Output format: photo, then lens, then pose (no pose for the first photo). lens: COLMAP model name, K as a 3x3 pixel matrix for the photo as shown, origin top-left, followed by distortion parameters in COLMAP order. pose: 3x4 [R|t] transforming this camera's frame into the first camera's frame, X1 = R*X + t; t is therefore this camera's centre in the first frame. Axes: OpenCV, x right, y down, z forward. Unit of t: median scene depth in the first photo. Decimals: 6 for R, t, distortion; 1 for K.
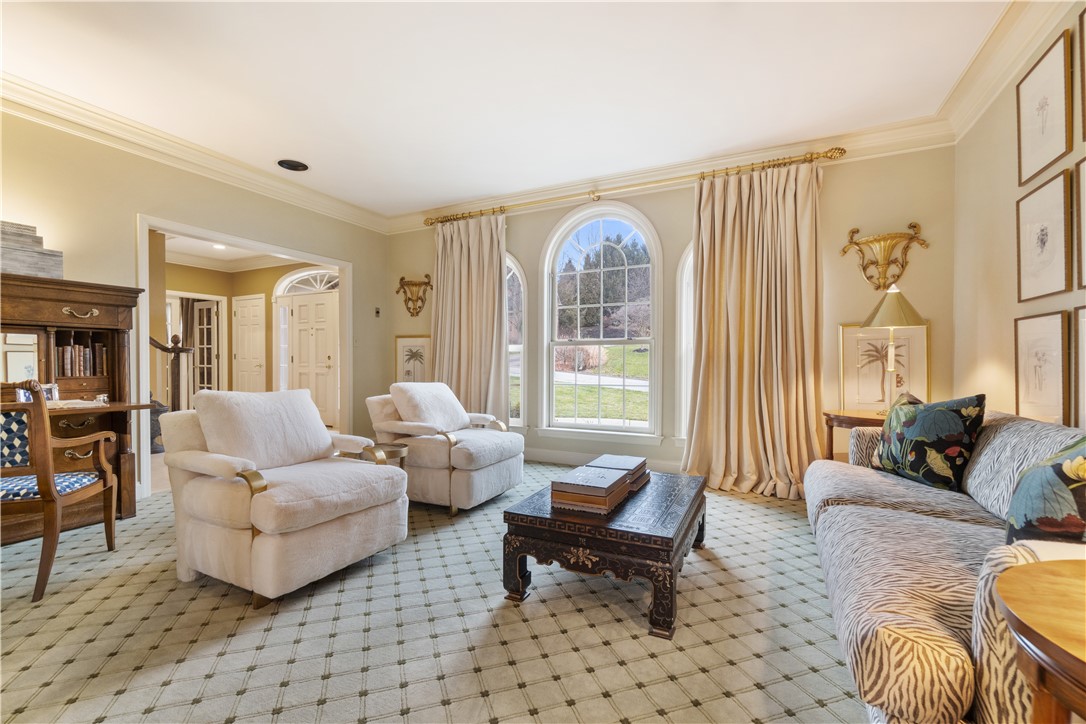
lens RADIAL K [[471.3, 0, 540.9], [0, 471.3, 364.6], [0, 0, 1]] dist [0.005173, 0.000561]
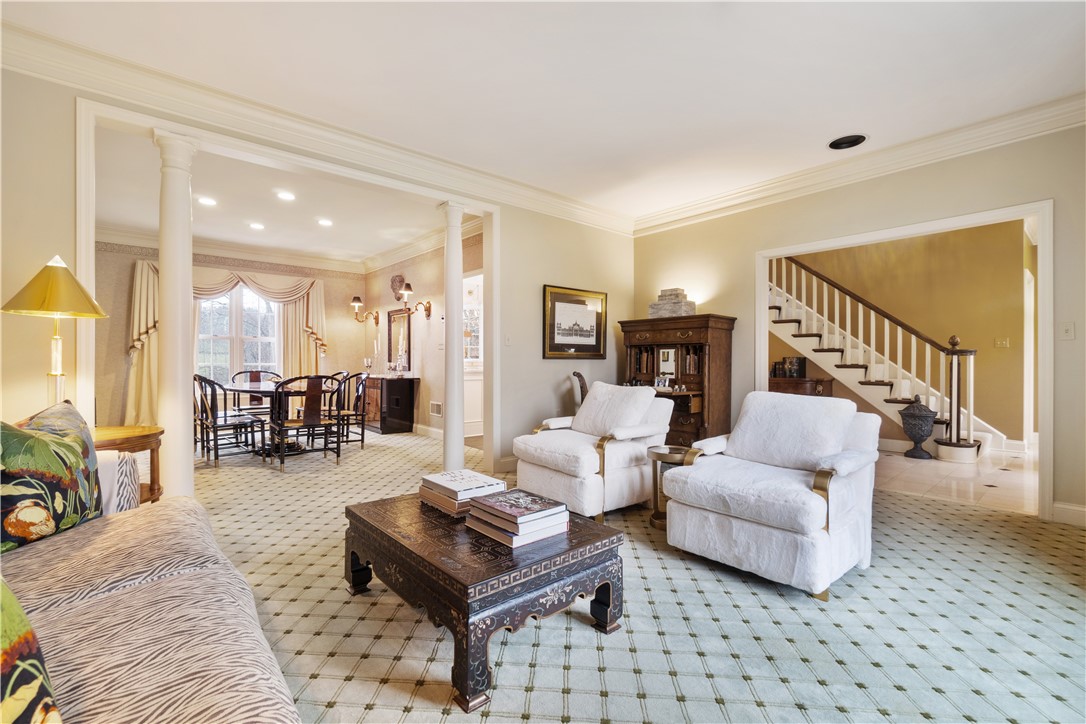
lens RADIAL K [[471.3, 0, 541.1], [0, 471.3, 364.4], [0, 0, 1]] dist [0.005173, 0.000561]
pose [[-0.389872, 0.000595, -0.920869, 0.783620], [-0.000667, 0.999999, 0.000929, -0.006343], [0.920869, 0.000976, -0.389871, 1.255288]]
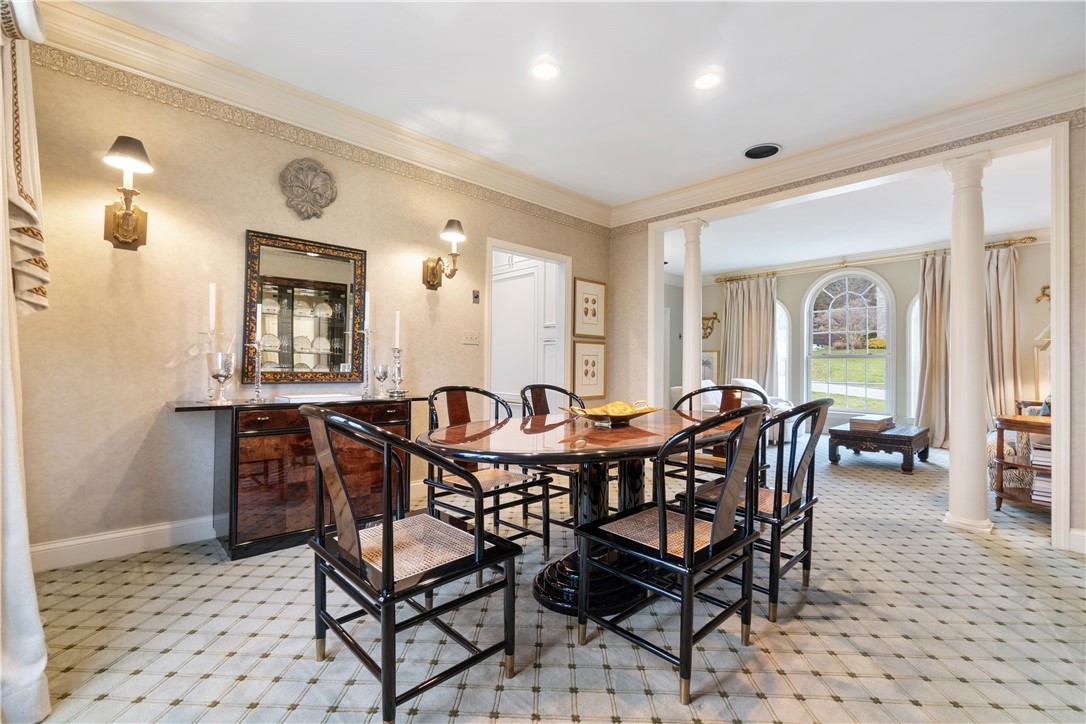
lens RADIAL K [[471.3, 0, 541.7], [0, 471.3, 359.6], [0, 0, 1]] dist [0.005173, 0.000561]
pose [[0.936689, 0.001329, -0.350160, -0.276420], [-0.006277, 0.999896, -0.012998, -0.009378], [0.350107, 0.014373, 0.936600, -0.831875]]
